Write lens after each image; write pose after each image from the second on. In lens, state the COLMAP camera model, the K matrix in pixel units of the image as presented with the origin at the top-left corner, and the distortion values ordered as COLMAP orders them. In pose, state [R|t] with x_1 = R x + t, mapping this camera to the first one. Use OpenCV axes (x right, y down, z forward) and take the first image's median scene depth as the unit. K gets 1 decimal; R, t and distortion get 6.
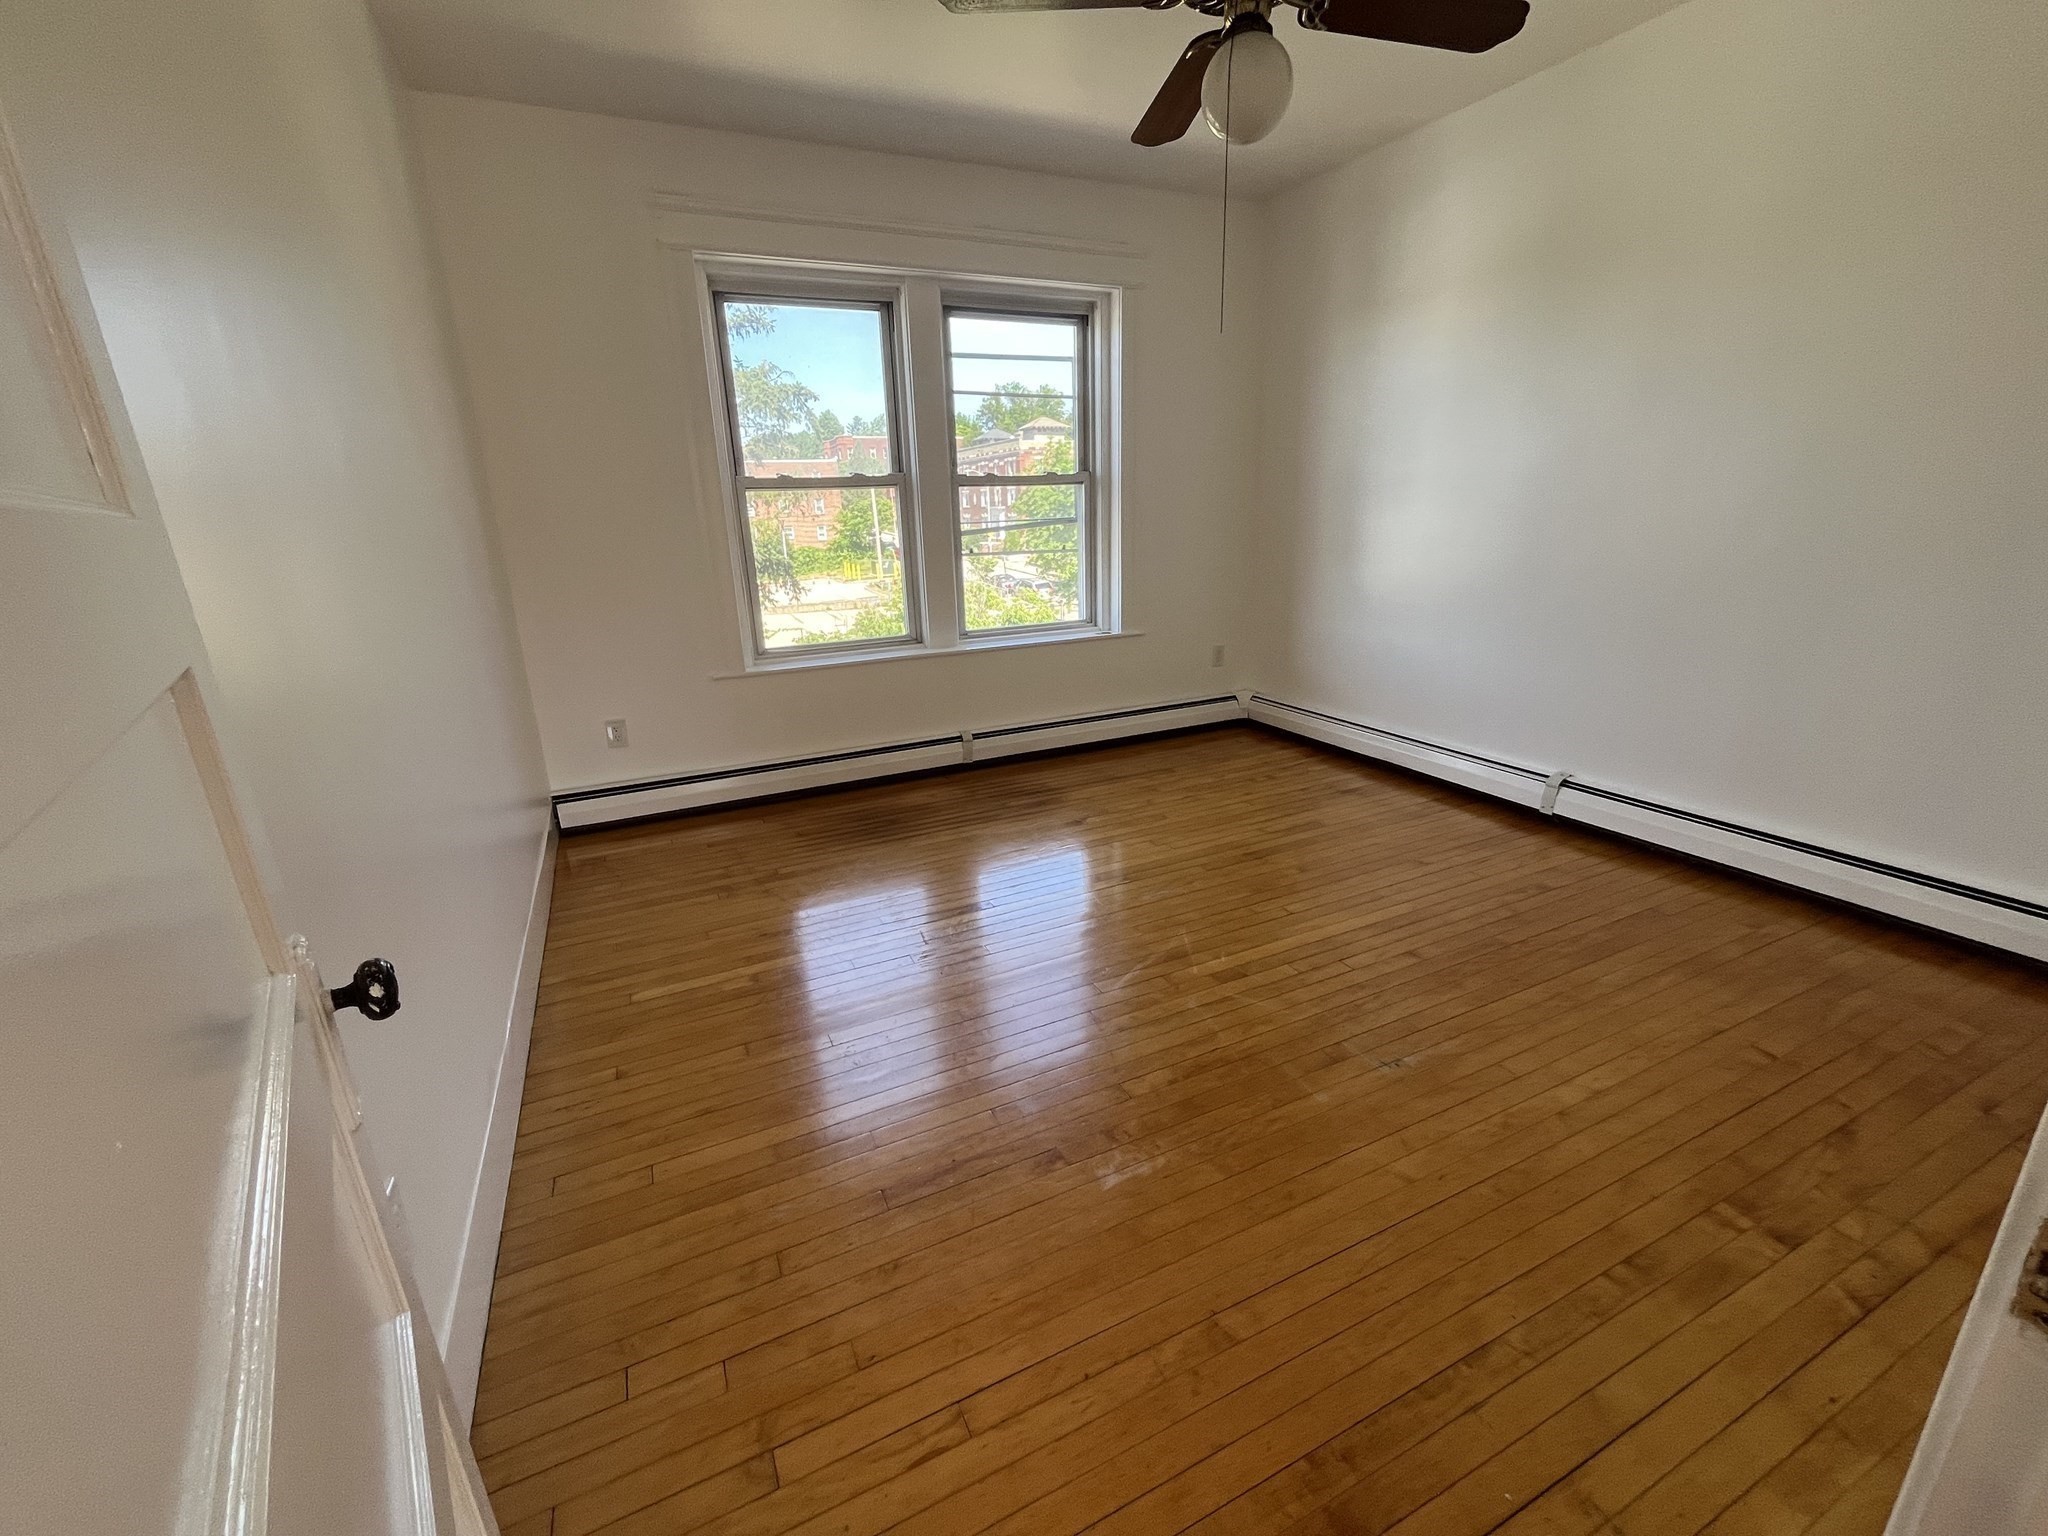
lens RADIAL K [[835.4, 0, 1033.0], [0, 835.4, 778.9], [0, 0, 1]] dist [-0.006044, 0.001263]
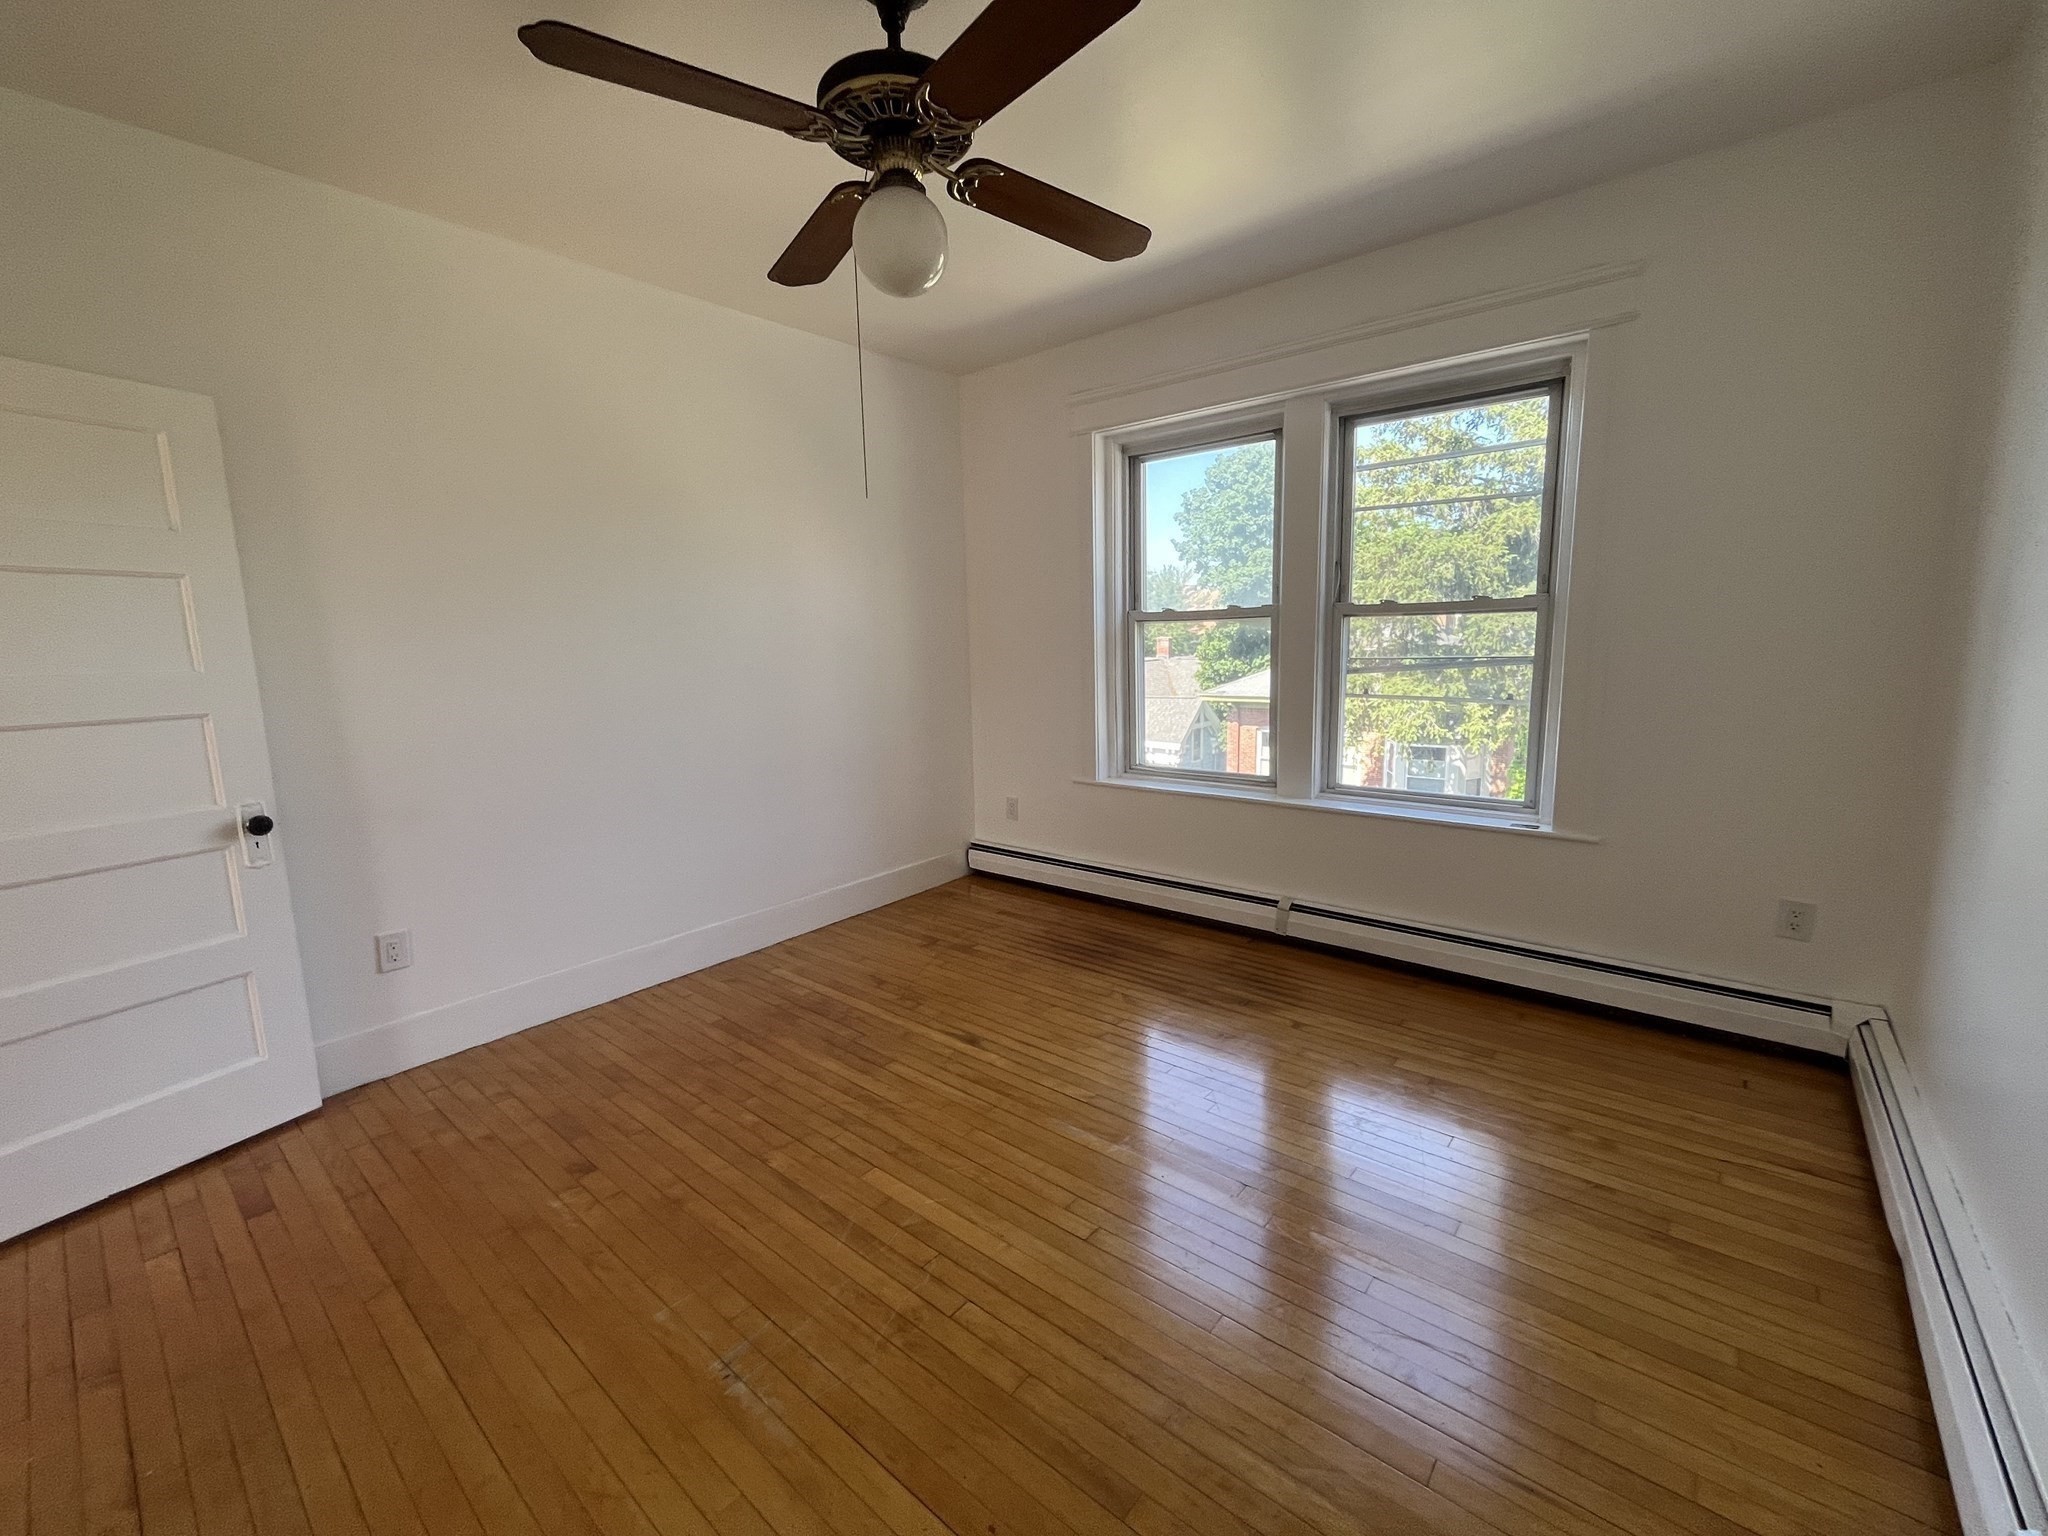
lens RADIAL K [[835.4, 0, 1027.9], [0, 835.4, 769.4], [0, 0, 1]] dist [-0.006044, 0.001263]
pose [[0.426392, 0.157724, -0.890681, 0.554127], [-0.282308, 0.958699, 0.034621, -0.142347], [0.859356, 0.236684, 0.453308, 0.384215]]
